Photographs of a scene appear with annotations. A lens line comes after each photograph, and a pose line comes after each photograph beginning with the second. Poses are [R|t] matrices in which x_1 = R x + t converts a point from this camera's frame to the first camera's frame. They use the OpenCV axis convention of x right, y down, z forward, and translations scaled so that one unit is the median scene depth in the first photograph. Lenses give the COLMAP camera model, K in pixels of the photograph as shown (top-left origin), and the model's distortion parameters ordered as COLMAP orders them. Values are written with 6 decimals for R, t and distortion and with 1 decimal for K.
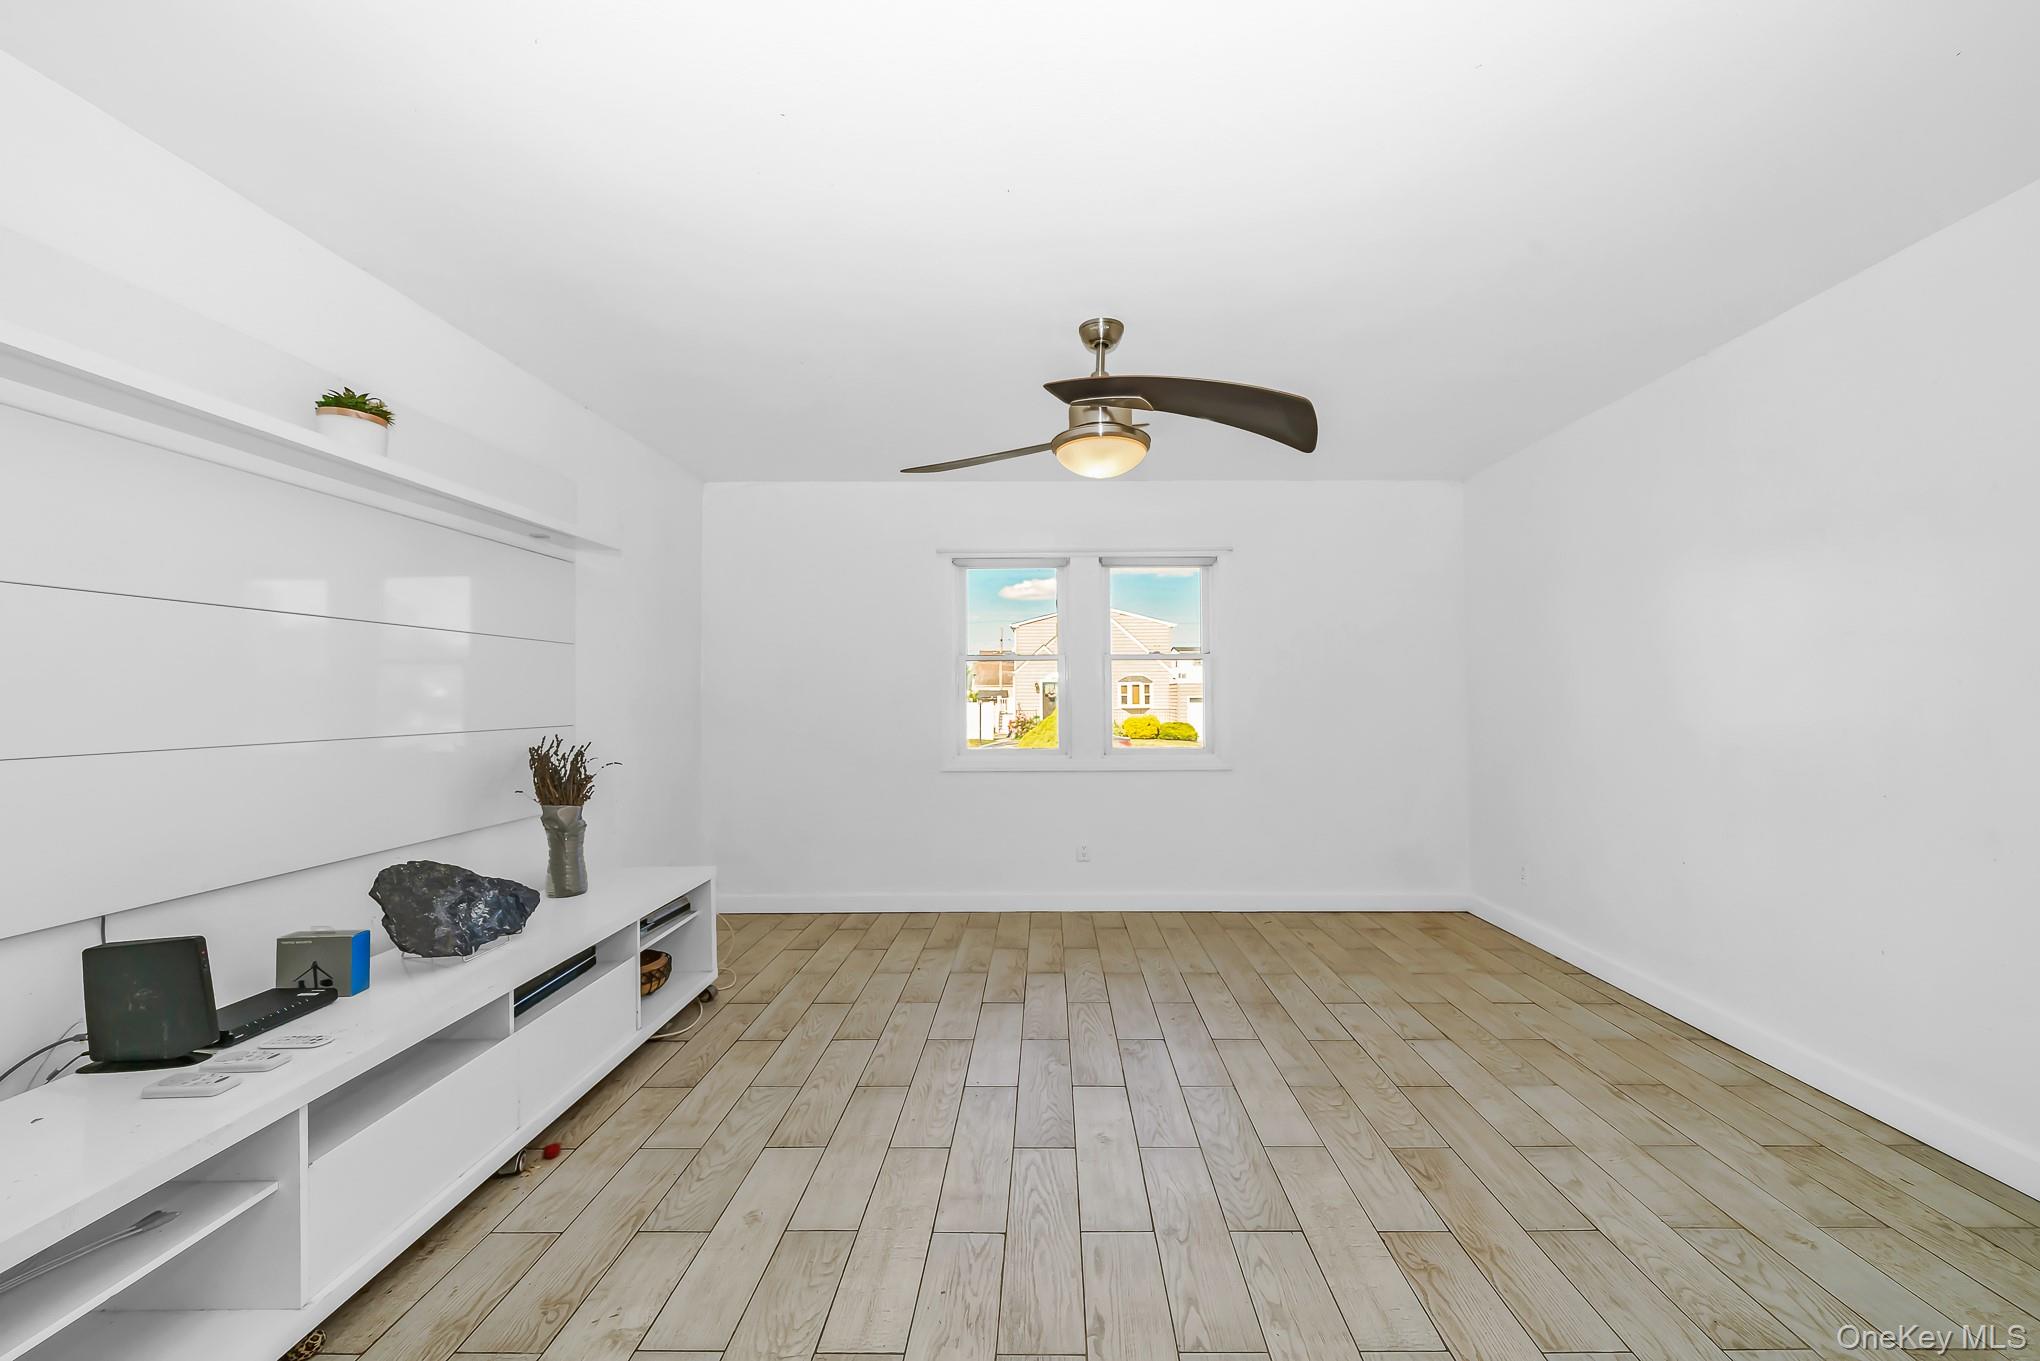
lens RADIAL K [[759.2, 0, 1023.6], [0, 759.2, 678.1], [0, 0, 1]] dist [-0.003264, 0.000797]
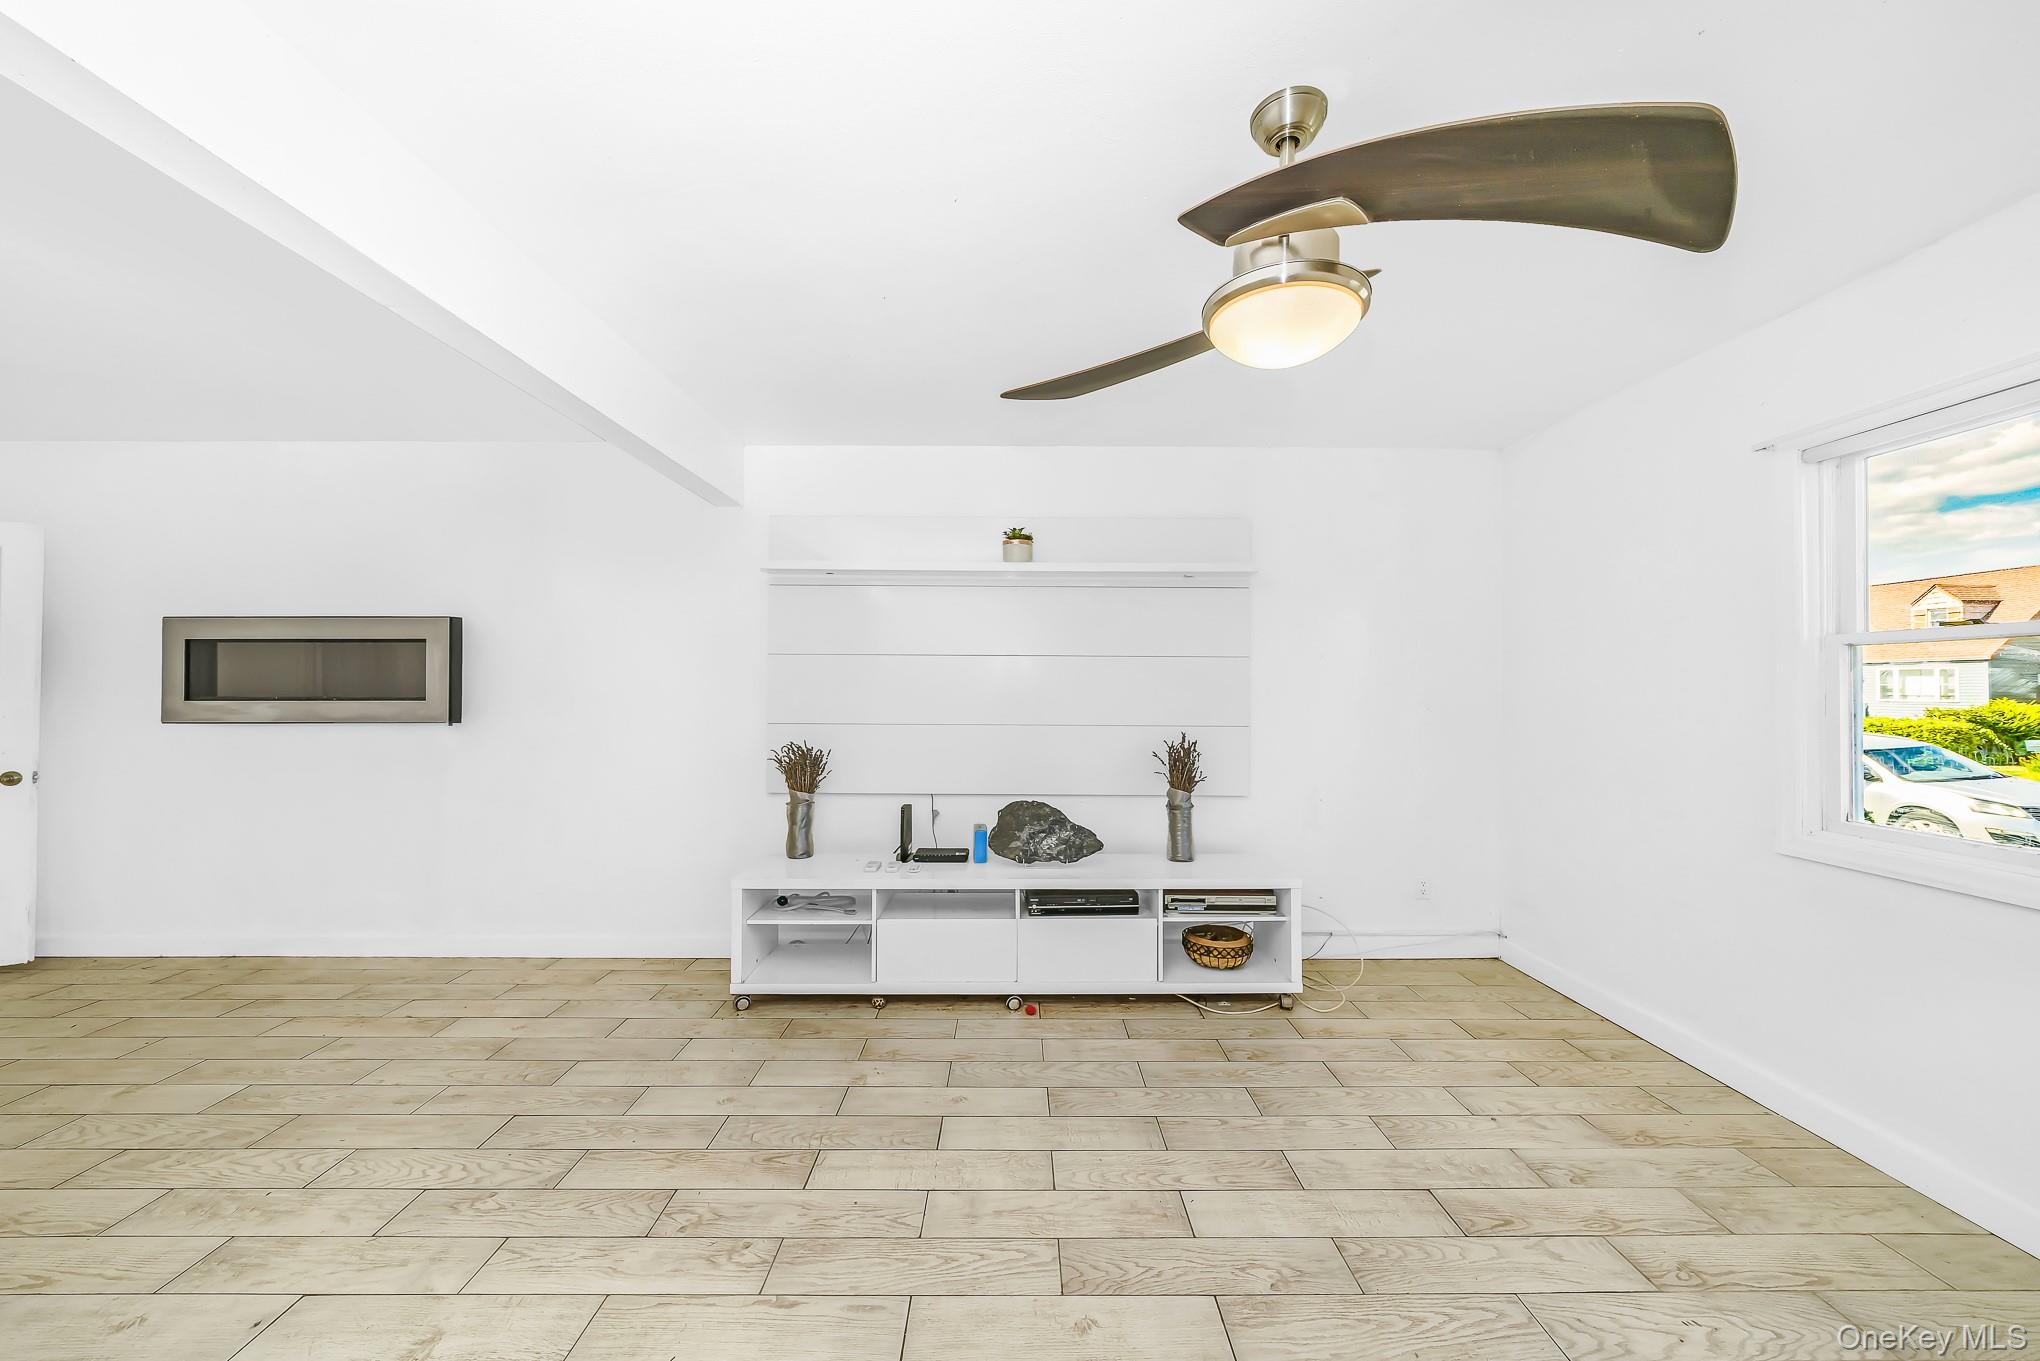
lens RADIAL K [[759.2, 0, 1052.0], [0, 759.2, 673.4], [0, 0, 1]] dist [-0.003264, 0.000797]
pose [[0.043590, -0.019136, -0.998866, 0.646369], [0.014627, 0.999722, -0.018514, -0.004154], [0.998942, -0.013804, 0.043858, 0.729164]]
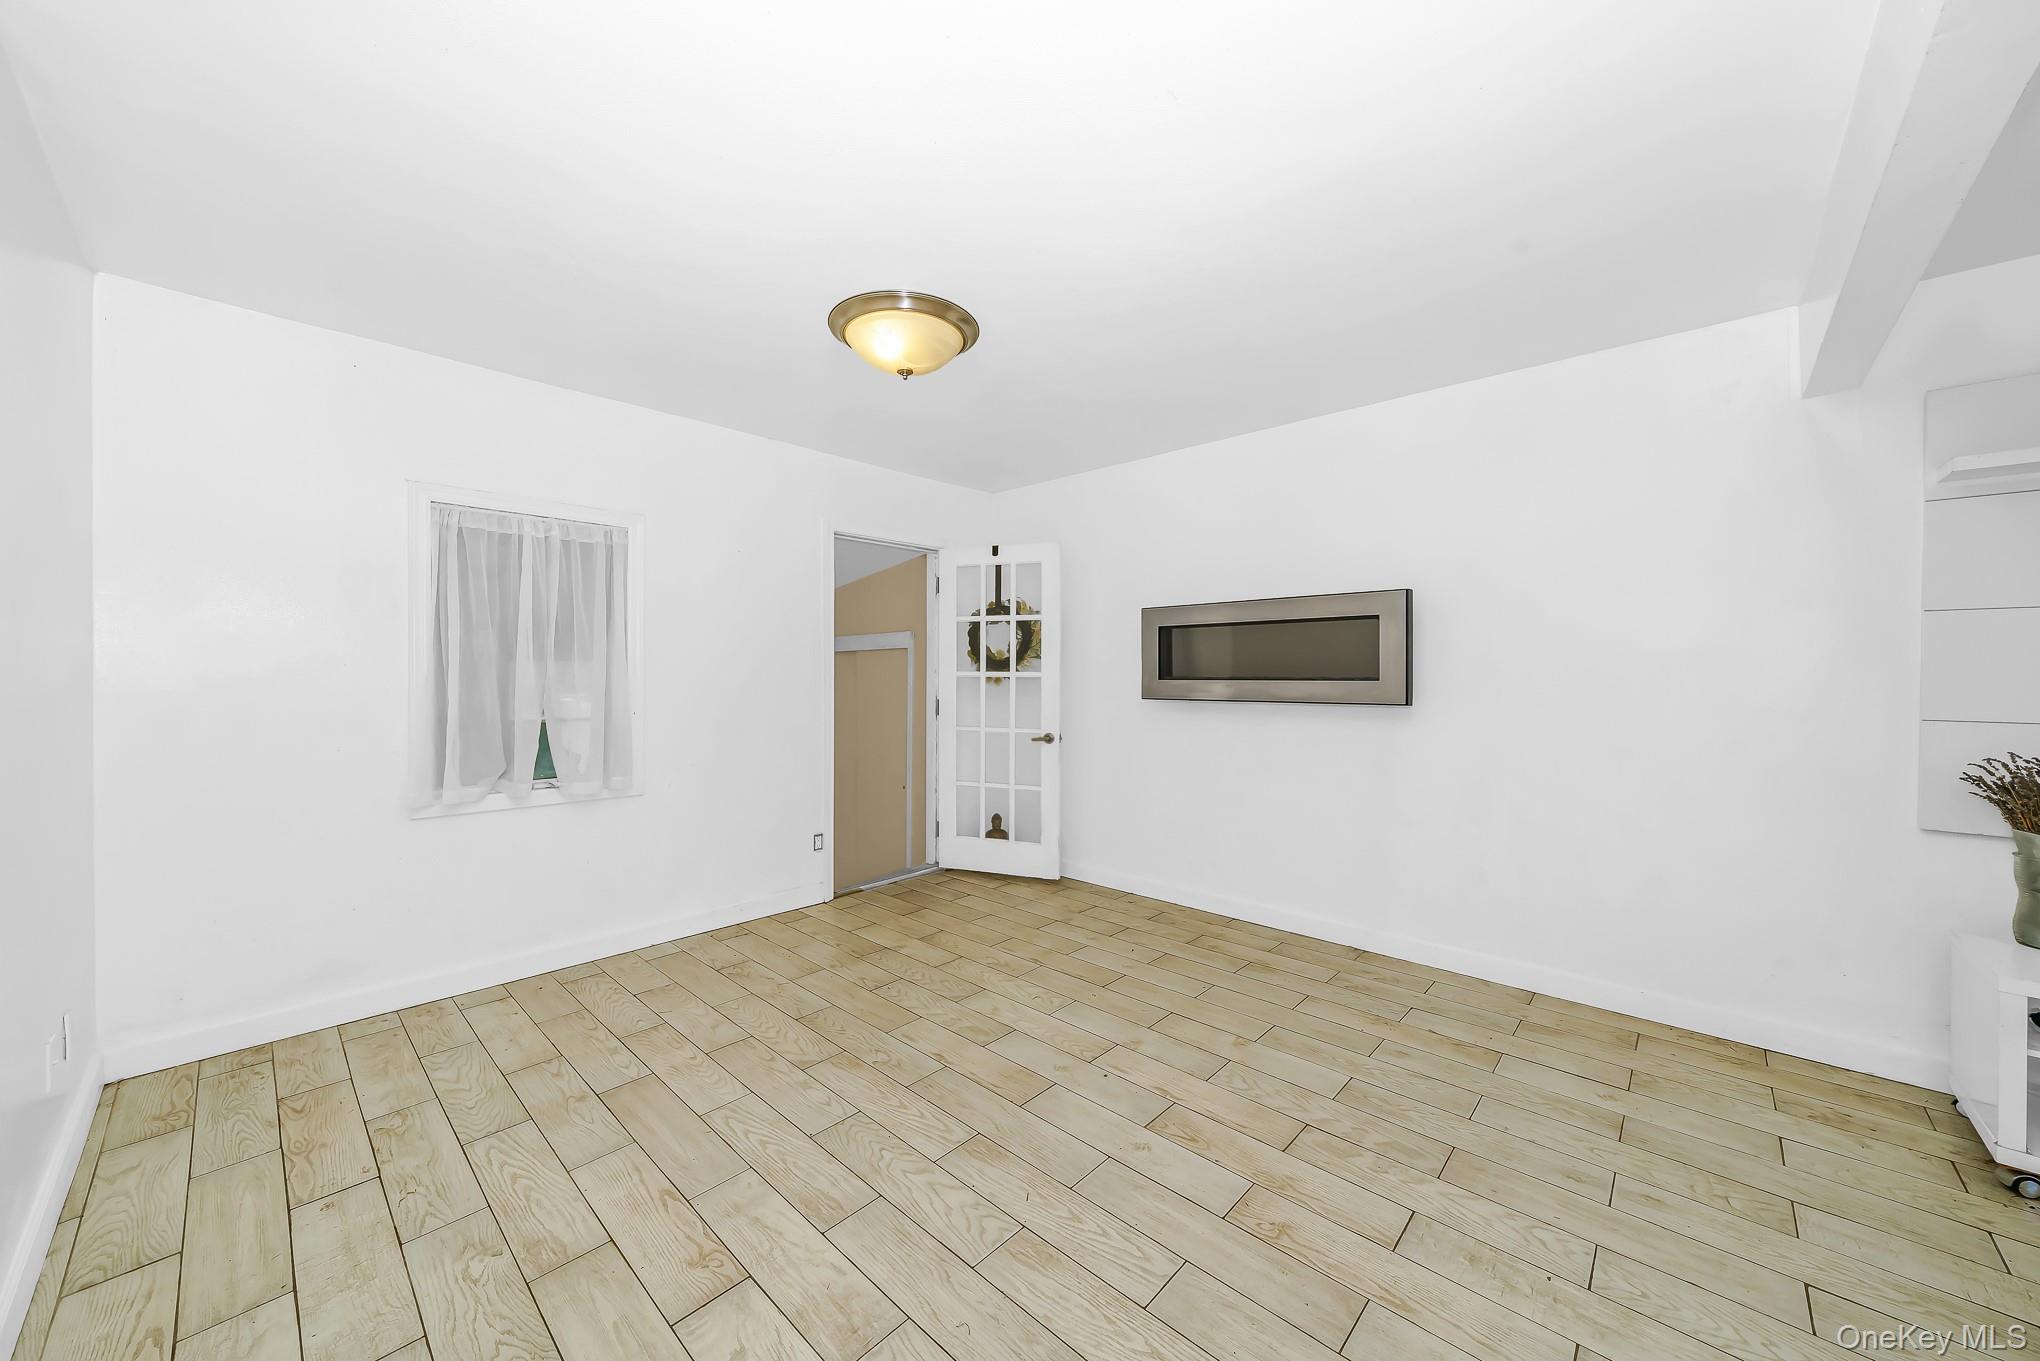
lens RADIAL K [[759.2, 0, 1016.8], [0, 759.2, 686.0], [0, 0, 1]] dist [-0.003264, 0.000797]
pose [[-0.665169, 0.001552, -0.746692, 0.592230], [0.004918, 0.999985, -0.002303, 0.010418], [0.746677, -0.005204, -0.665166, 0.104321]]
